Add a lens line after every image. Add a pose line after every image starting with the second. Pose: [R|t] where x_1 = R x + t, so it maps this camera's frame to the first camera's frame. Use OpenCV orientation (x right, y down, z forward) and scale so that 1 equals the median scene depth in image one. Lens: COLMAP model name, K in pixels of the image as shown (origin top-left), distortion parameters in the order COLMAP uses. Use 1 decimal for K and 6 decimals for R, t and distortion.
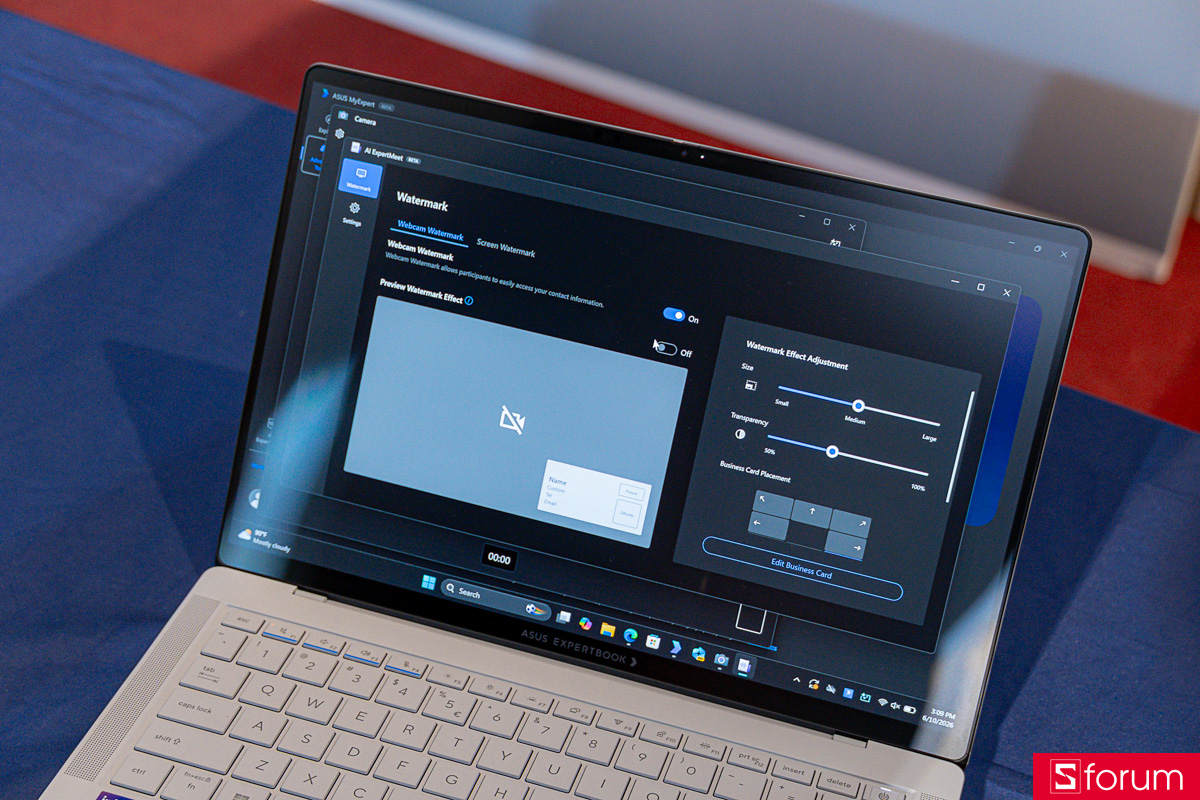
lens RADIAL K [[2079.4, 0, 589.1], [0, 2079.4, 400.8], [0, 0, 1]] dist [0.014281, 0.000000]
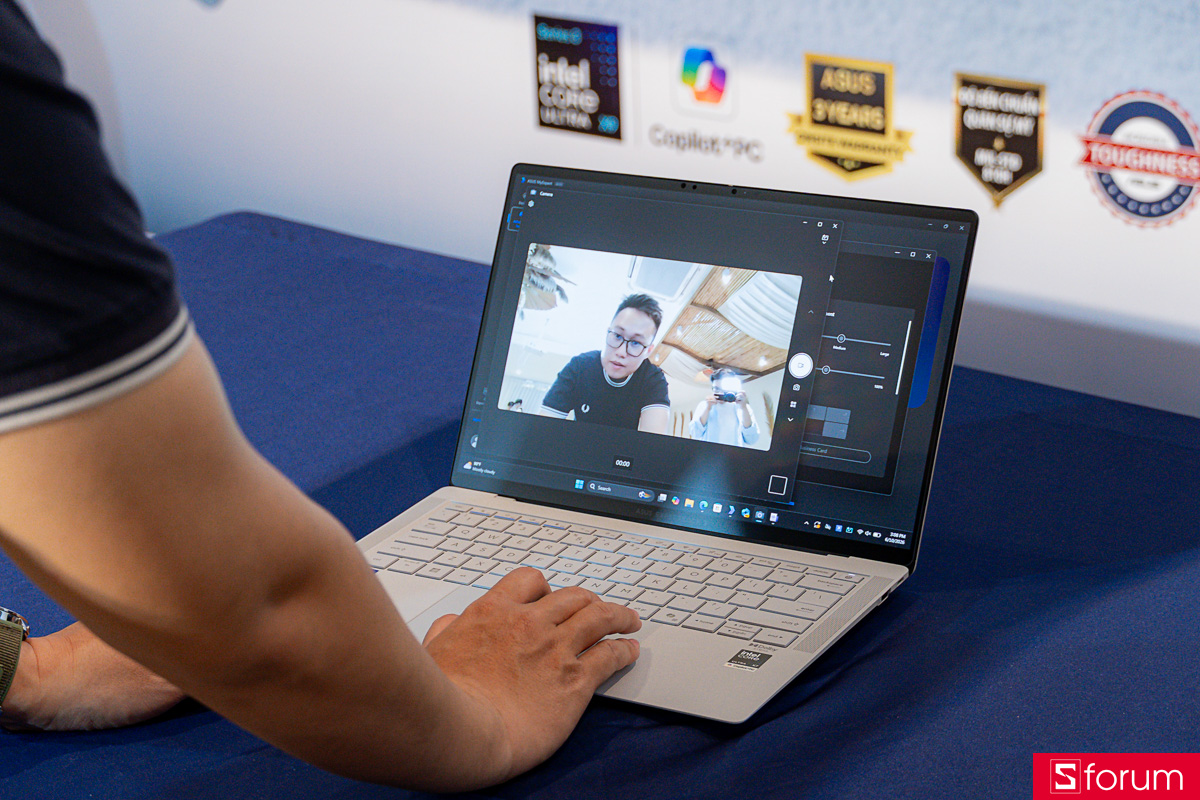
lens RADIAL K [[2615.2, 0, 589.3], [0, 2615.2, 398.2], [0, 0, 1]] dist [0.167673, 0.000000]
pose [[0.969126, -0.036762, -0.243811, 0.403613], [-0.030247, 0.963629, -0.265525, 0.542519], [0.244705, 0.264701, 0.932766, -0.802881]]
